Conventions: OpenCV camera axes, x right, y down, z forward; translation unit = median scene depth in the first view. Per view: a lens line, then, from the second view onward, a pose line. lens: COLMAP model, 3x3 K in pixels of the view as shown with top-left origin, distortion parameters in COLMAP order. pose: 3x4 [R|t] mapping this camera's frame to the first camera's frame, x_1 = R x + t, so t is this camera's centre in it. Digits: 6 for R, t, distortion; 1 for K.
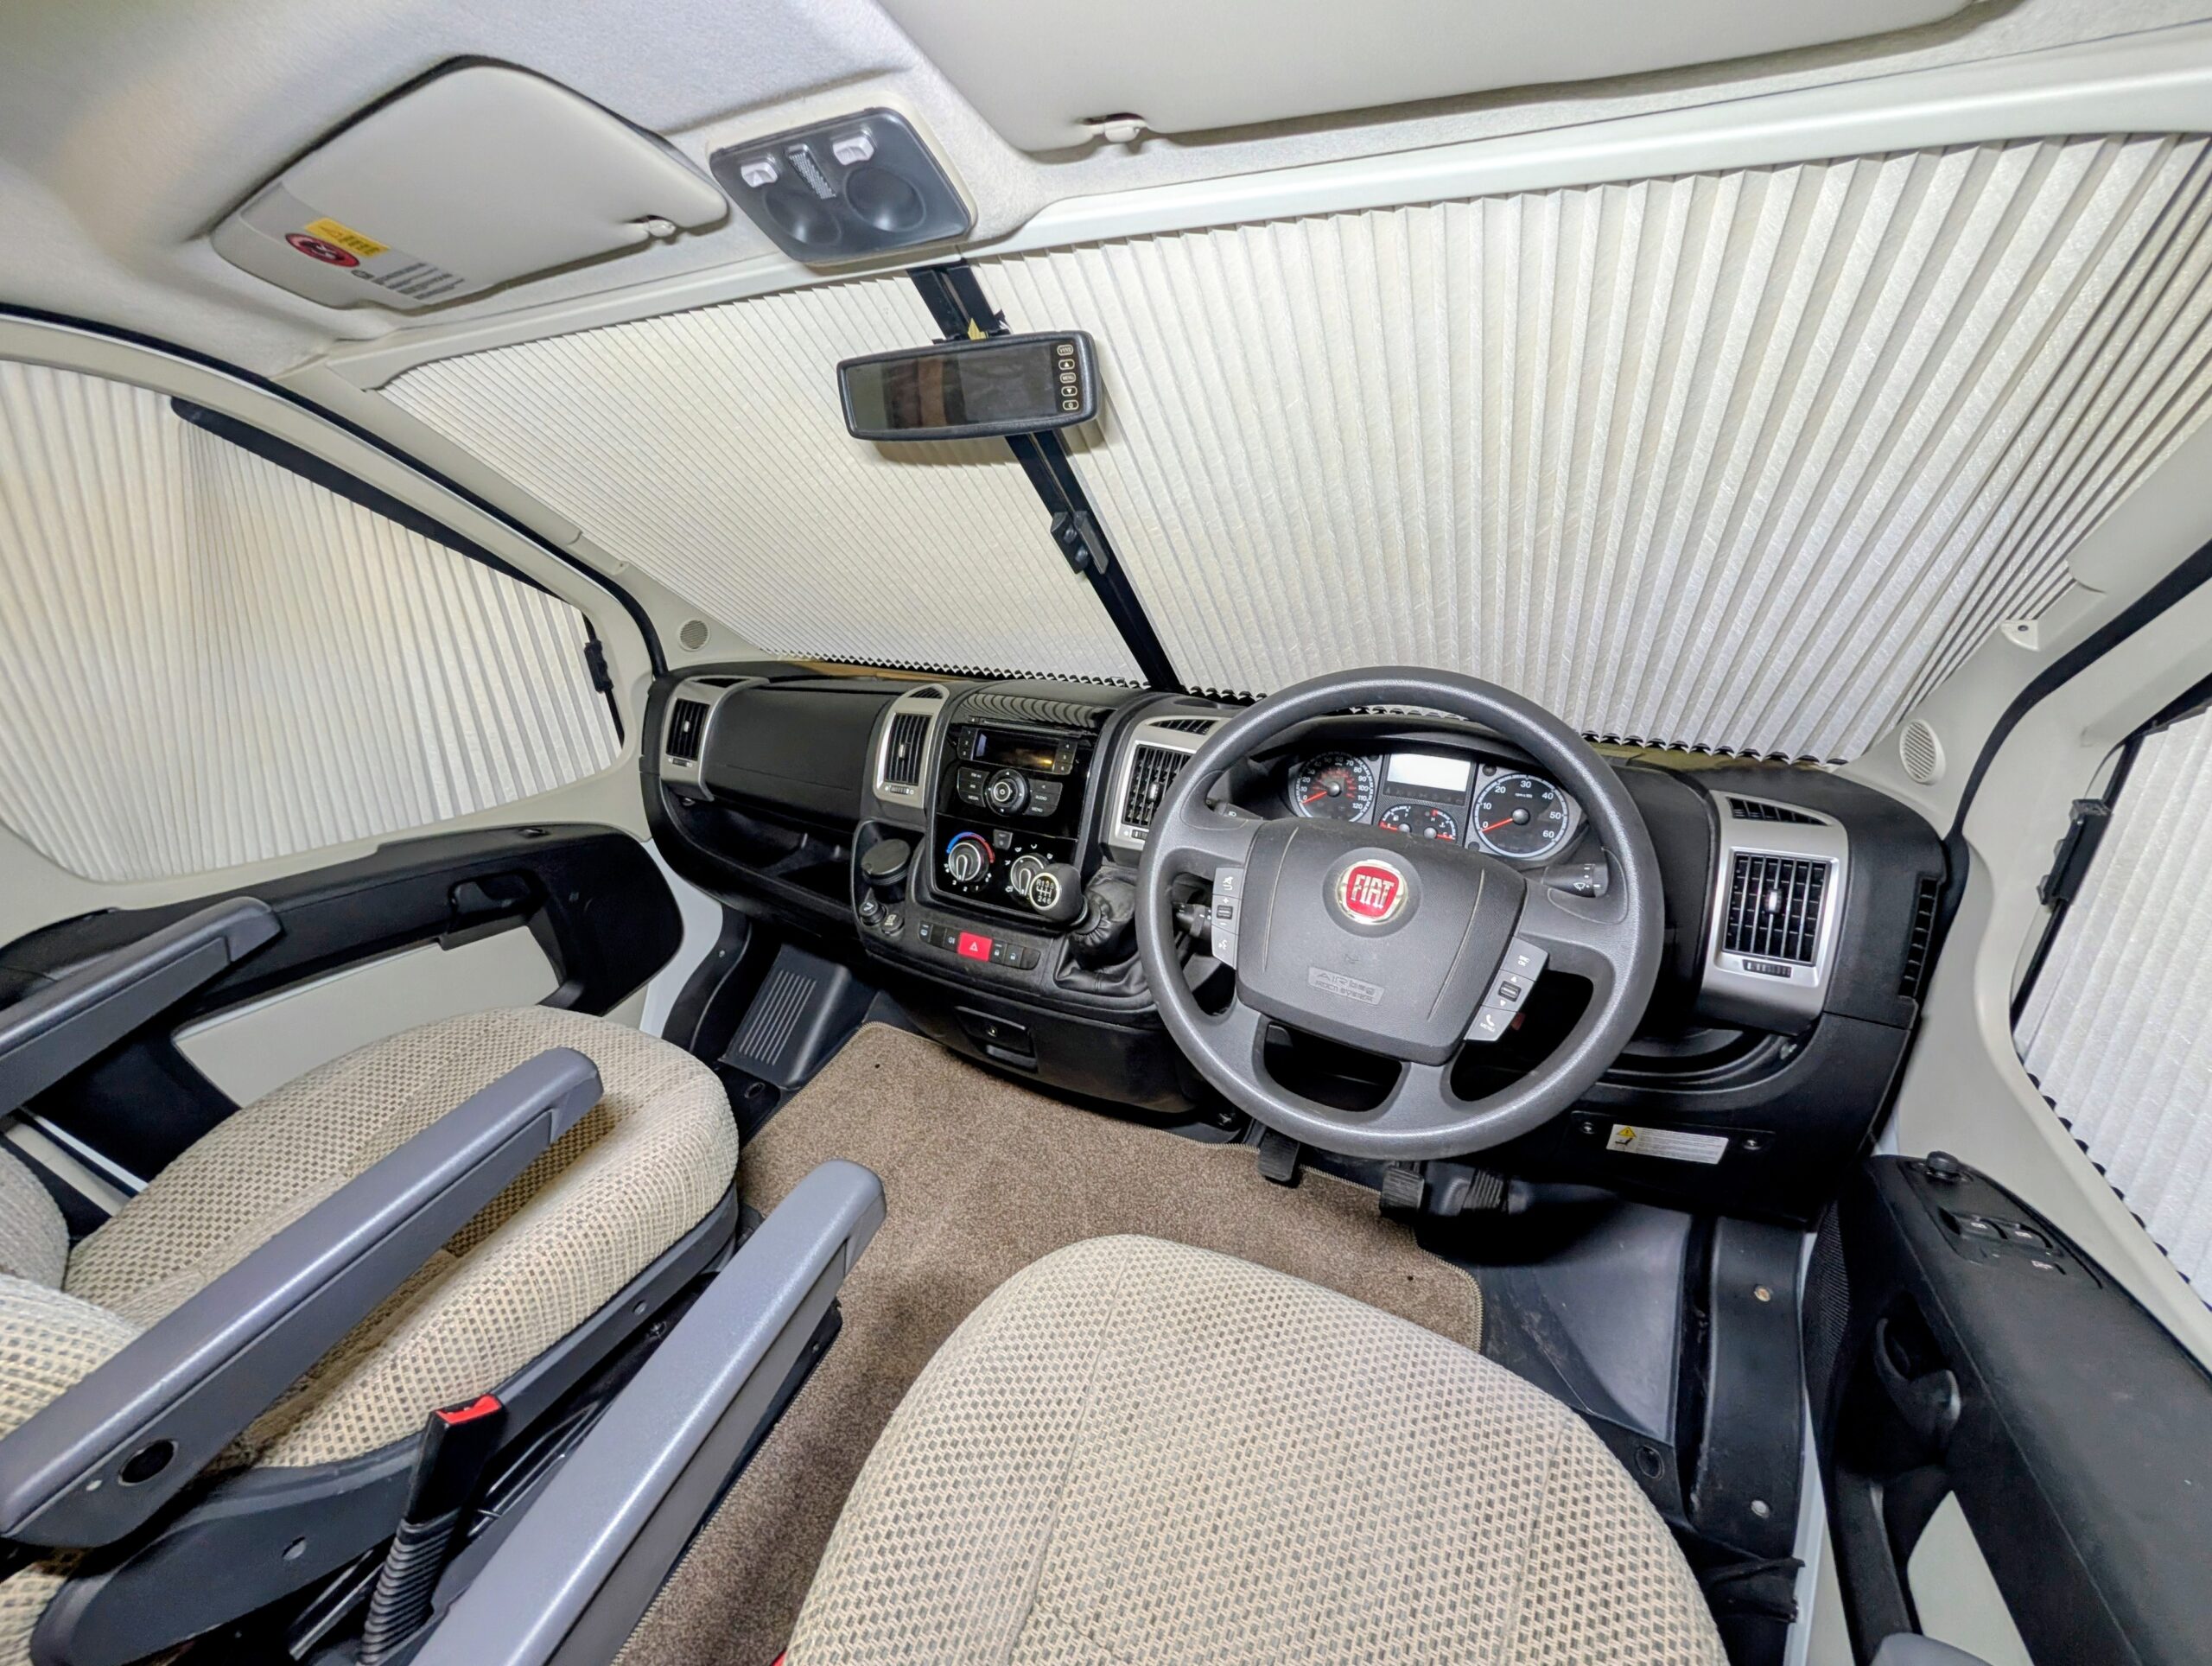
lens RADIAL K [[804.3, 0, 1106.0], [0, 804.3, 833.0], [0, 0, 1]] dist [0.030399, -0.000004]
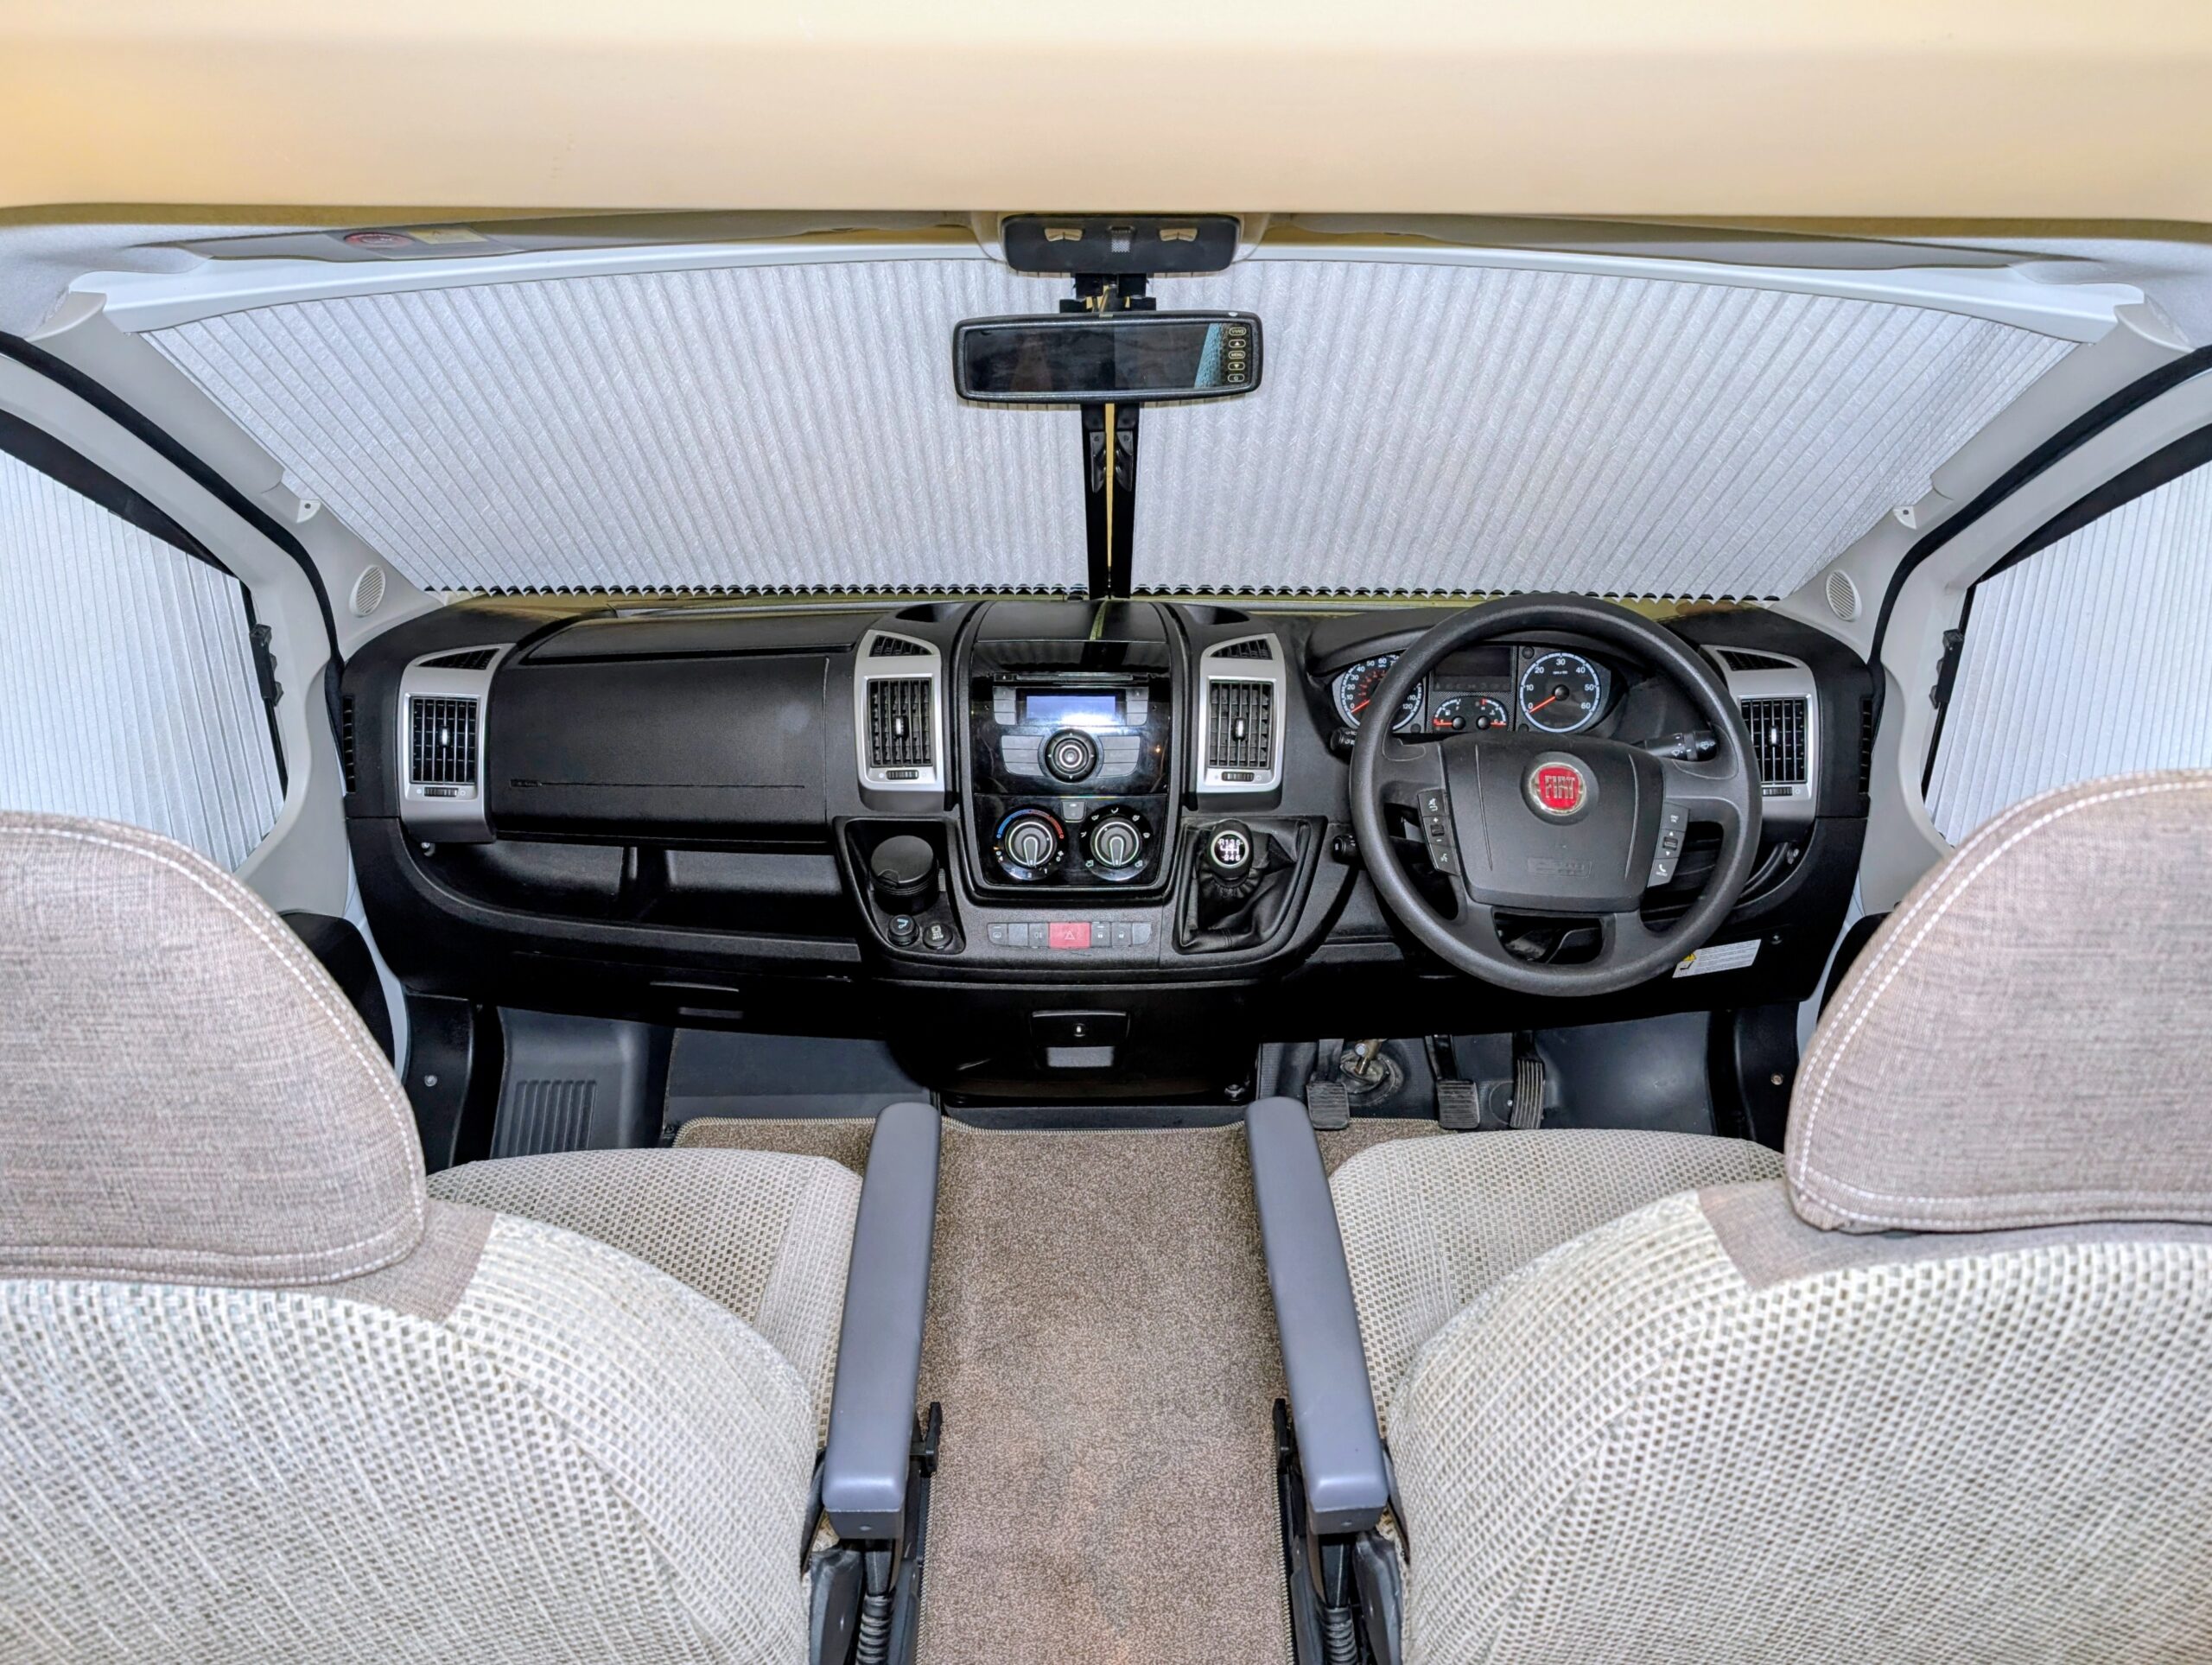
lens RADIAL K [[1559.1, 0, 1106.0], [0, 1559.1, 832.5], [0, 0, 1]] dist [0.101828, -0.000333]
pose [[0.892996, -0.193747, 0.406226, -1.050165], [0.164680, 0.980666, 0.105709, -0.187833], [-0.418853, -0.027500, 0.907637, -0.721183]]
